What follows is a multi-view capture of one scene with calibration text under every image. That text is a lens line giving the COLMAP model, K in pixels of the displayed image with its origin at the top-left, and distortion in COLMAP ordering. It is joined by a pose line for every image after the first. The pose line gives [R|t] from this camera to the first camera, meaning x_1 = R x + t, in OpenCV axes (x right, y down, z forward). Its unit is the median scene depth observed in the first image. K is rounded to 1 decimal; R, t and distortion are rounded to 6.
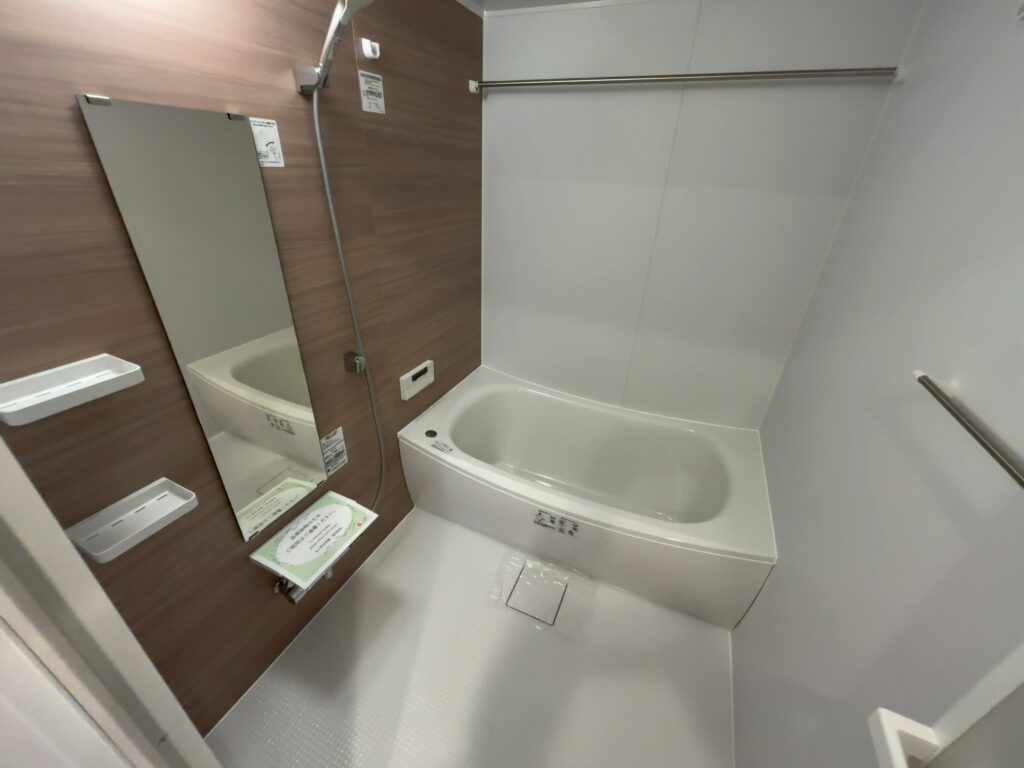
lens RADIAL K [[410.2, 0, 509.9], [0, 410.2, 385.1], [0, 0, 1]] dist [-0.003127, -0.000644]
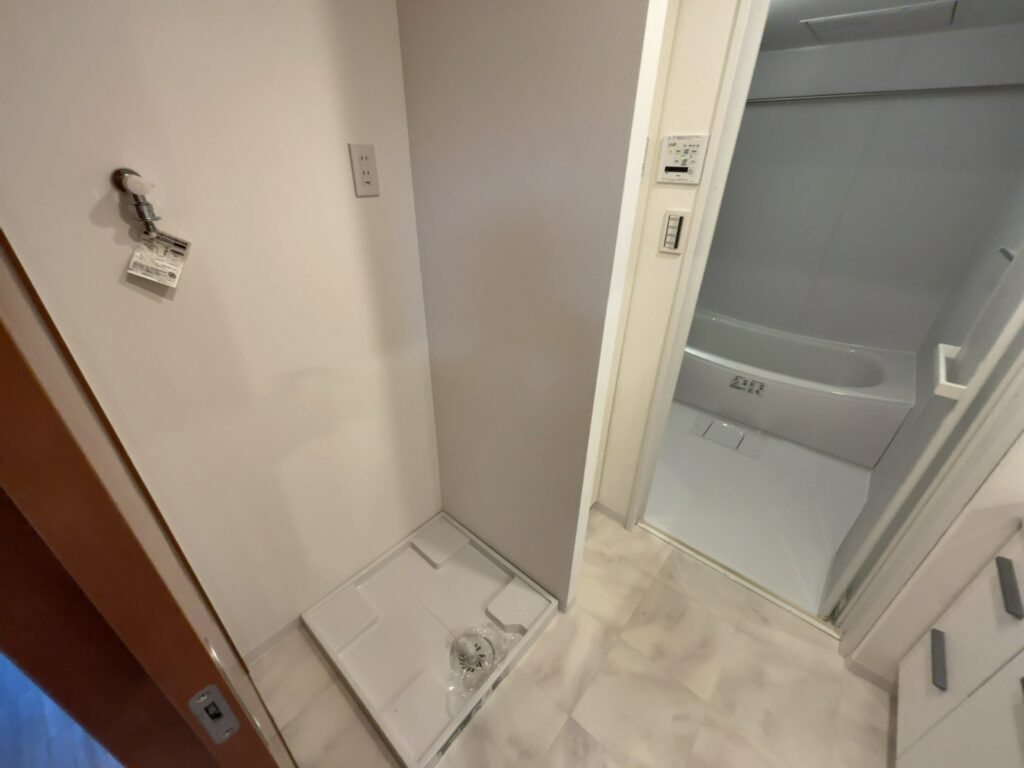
lens RADIAL K [[410.2, 0, 509.9], [0, 410.2, 385.1], [0, 0, 1]] dist [-0.003127, -0.000644]
pose [[0.957034, 0.118555, -0.264633, -0.339195], [-0.115193, 0.992942, 0.028243, 0.397757], [0.266114, 0.003454, 0.963935, -0.740991]]
